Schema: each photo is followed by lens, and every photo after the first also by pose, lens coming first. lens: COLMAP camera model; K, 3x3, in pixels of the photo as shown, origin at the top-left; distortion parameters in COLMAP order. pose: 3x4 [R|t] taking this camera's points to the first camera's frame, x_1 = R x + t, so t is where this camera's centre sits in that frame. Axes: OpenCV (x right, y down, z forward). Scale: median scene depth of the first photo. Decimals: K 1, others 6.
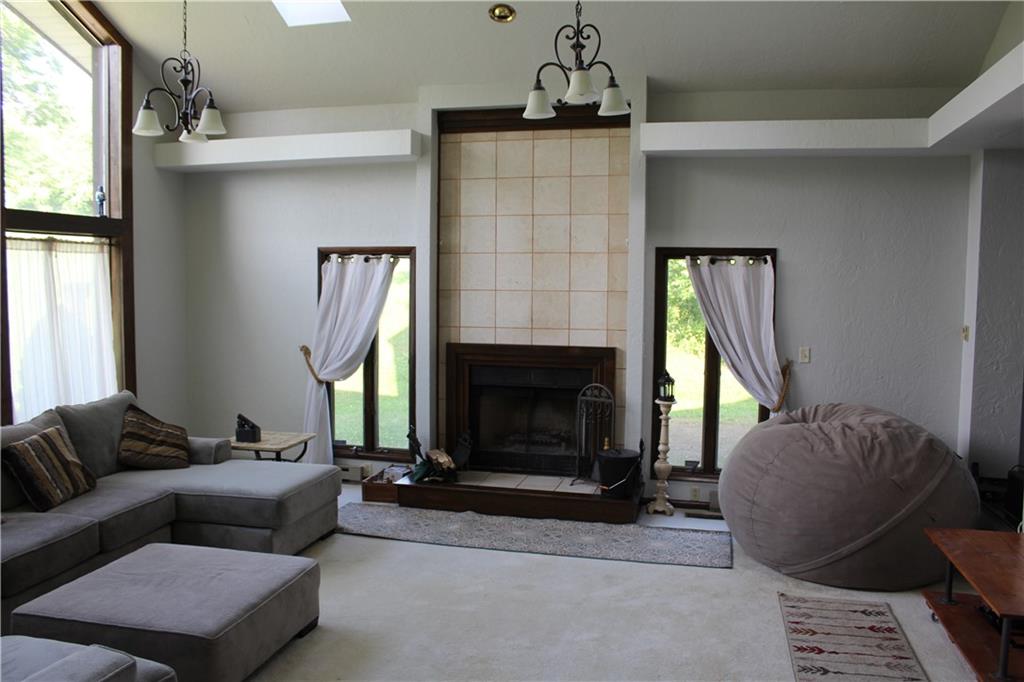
lens RADIAL K [[840.4, 0, 512.0], [0, 840.4, 341.0], [0, 0, 1]] dist [-0.190312, 0.185276]
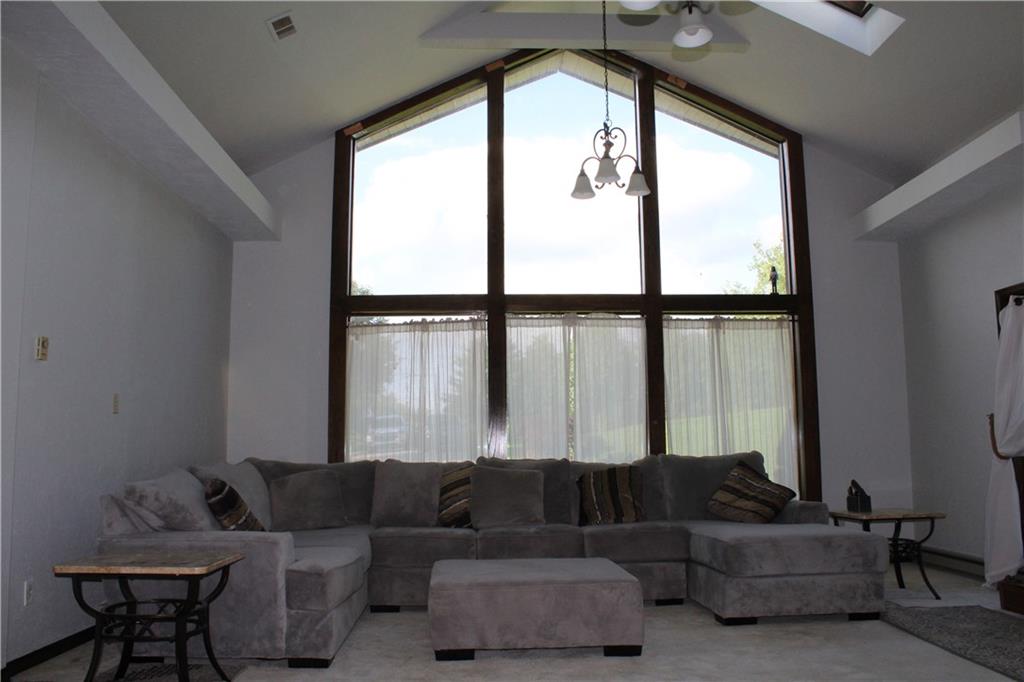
lens RADIAL K [[840.4, 0, 512.0], [0, 840.4, 341.0], [0, 0, 1]] dist [-0.190312, 0.185276]
pose [[0.269464, -0.135850, -0.953380, 0.441725], [-0.061247, 0.985578, -0.157749, 0.102542], [0.961061, 0.100899, 0.257257, 0.395357]]
